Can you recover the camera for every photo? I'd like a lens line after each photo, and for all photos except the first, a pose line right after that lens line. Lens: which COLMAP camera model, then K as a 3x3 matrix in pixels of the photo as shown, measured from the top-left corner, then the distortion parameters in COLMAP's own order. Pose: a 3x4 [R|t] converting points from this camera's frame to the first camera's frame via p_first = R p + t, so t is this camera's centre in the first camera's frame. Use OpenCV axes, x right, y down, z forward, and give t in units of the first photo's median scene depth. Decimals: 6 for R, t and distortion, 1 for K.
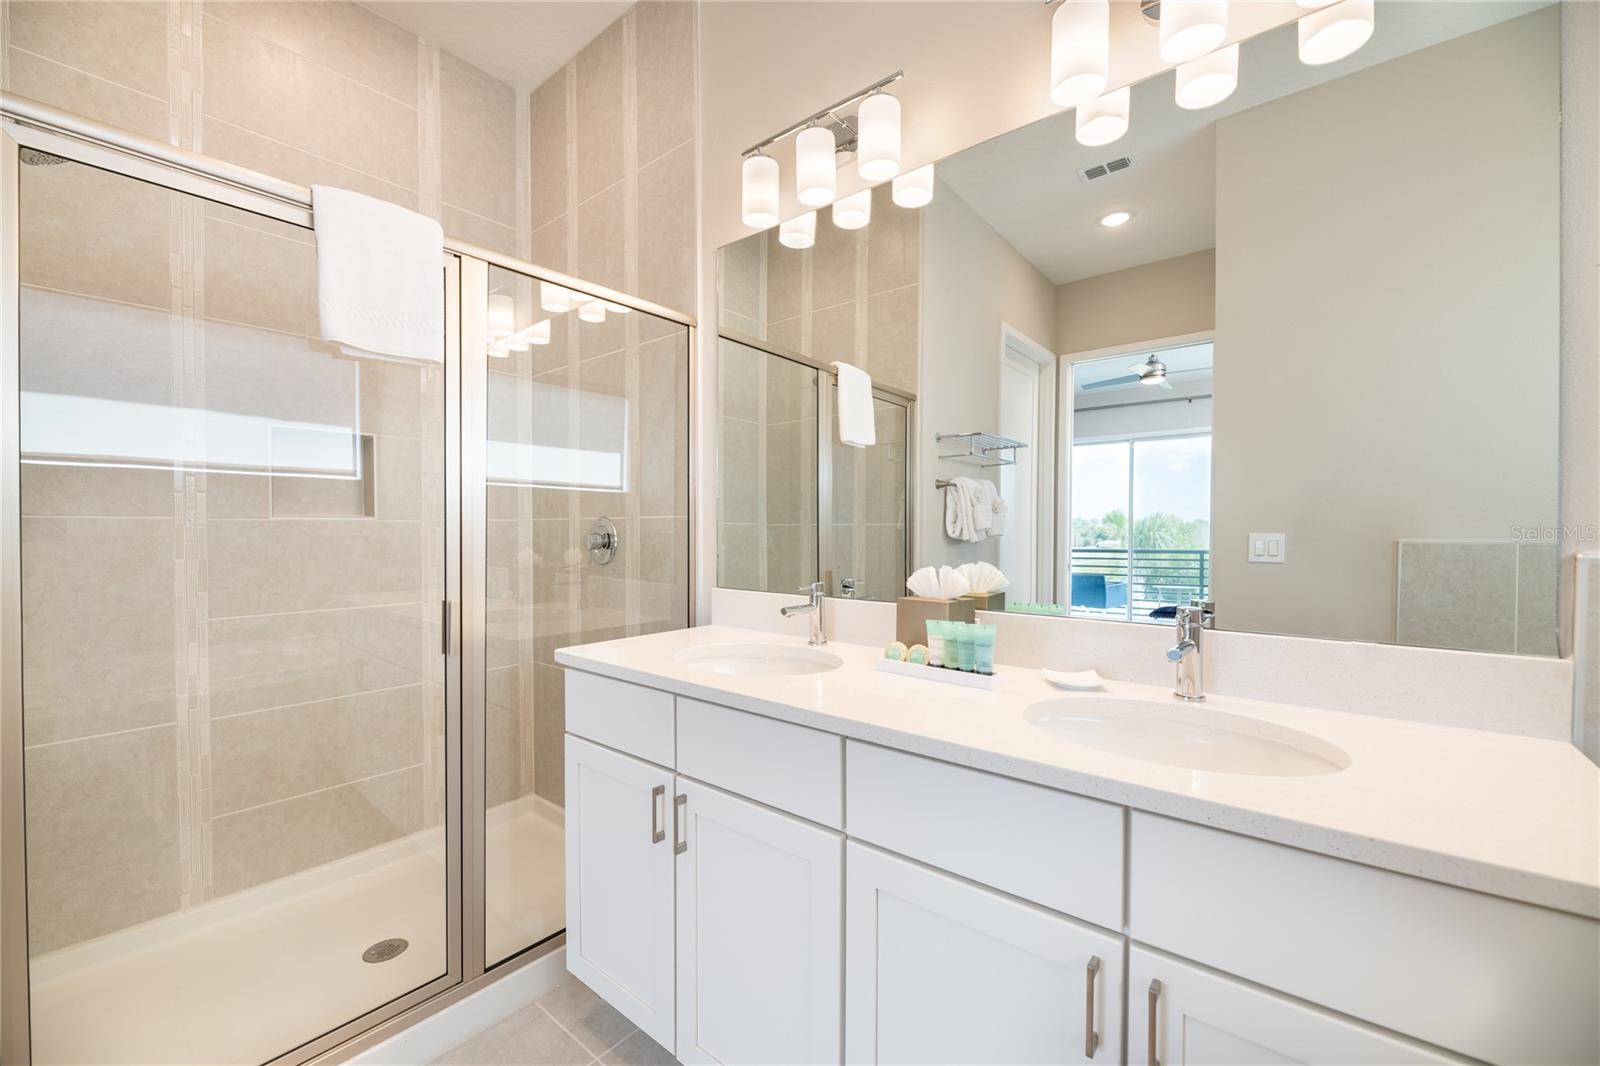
lens RADIAL K [[657.2, 0, 787.9], [0, 657.2, 539.3], [0, 0, 1]] dist [-0.000010, -0.000041]
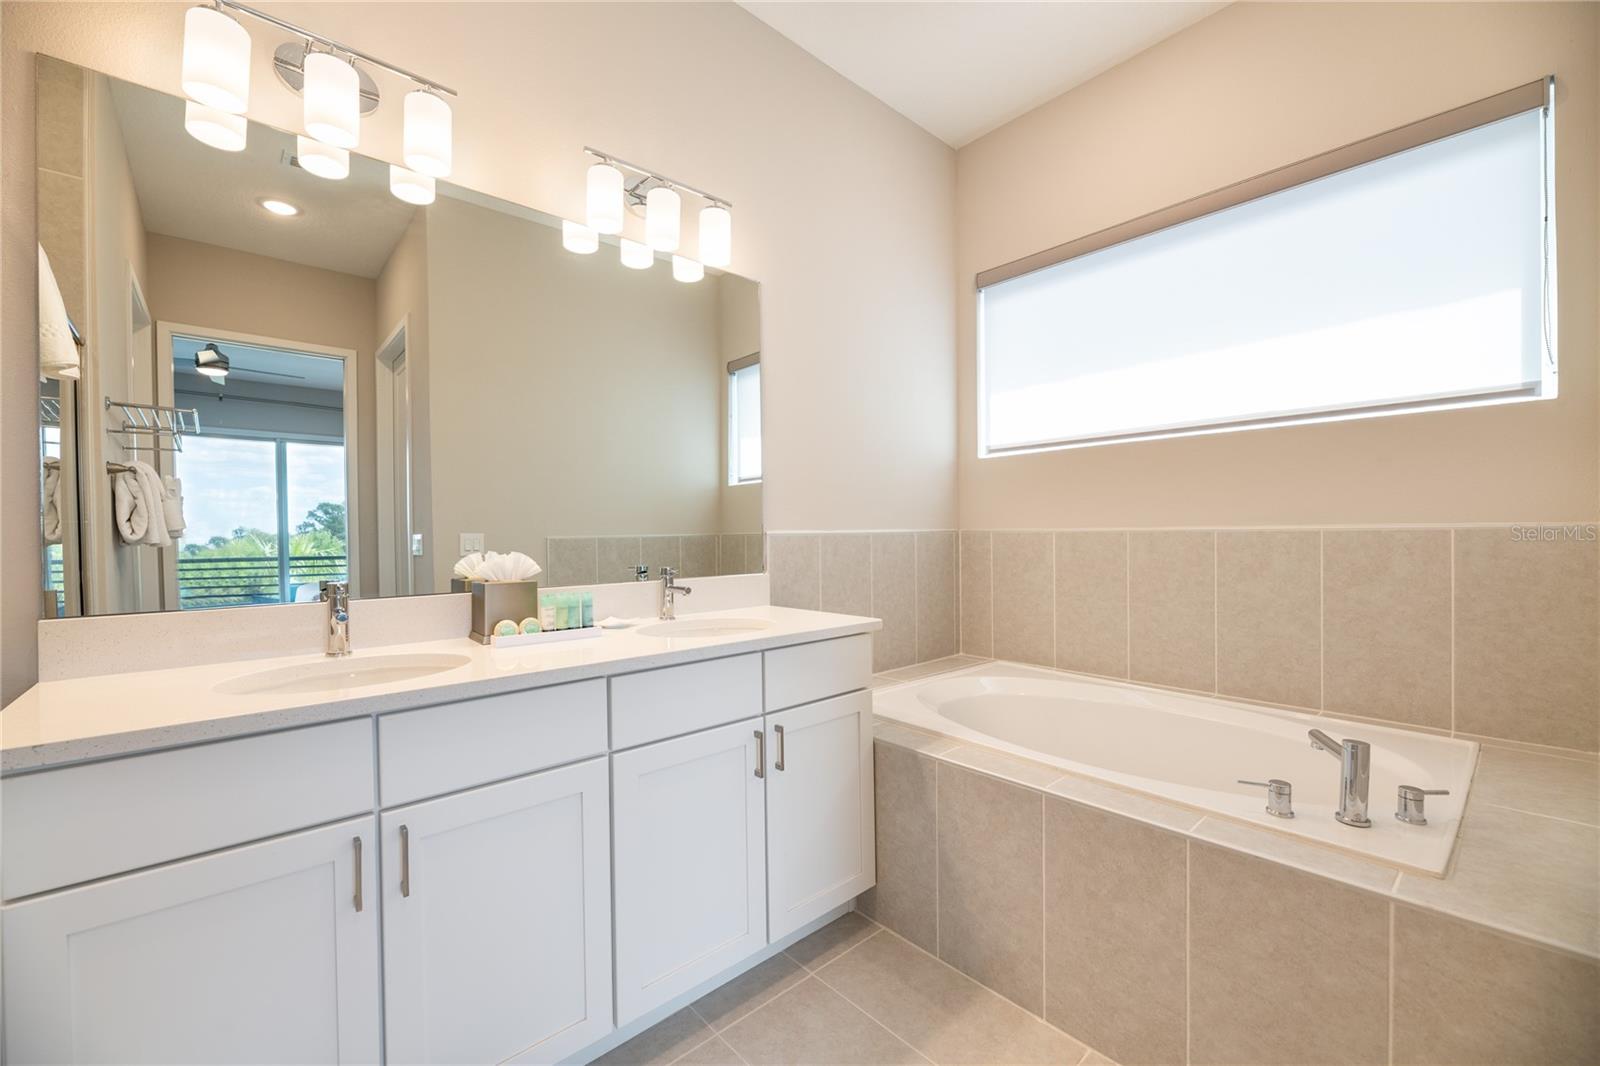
lens RADIAL K [[657.2, 0, 787.9], [0, 657.2, 539.3], [0, 0, 1]] dist [-0.000010, -0.000041]
pose [[0.146172, -0.014812, 0.989148, -0.515320], [0.024985, 0.999624, 0.011277, 0.007796], [-0.988944, 0.023065, 0.146487, 0.198769]]
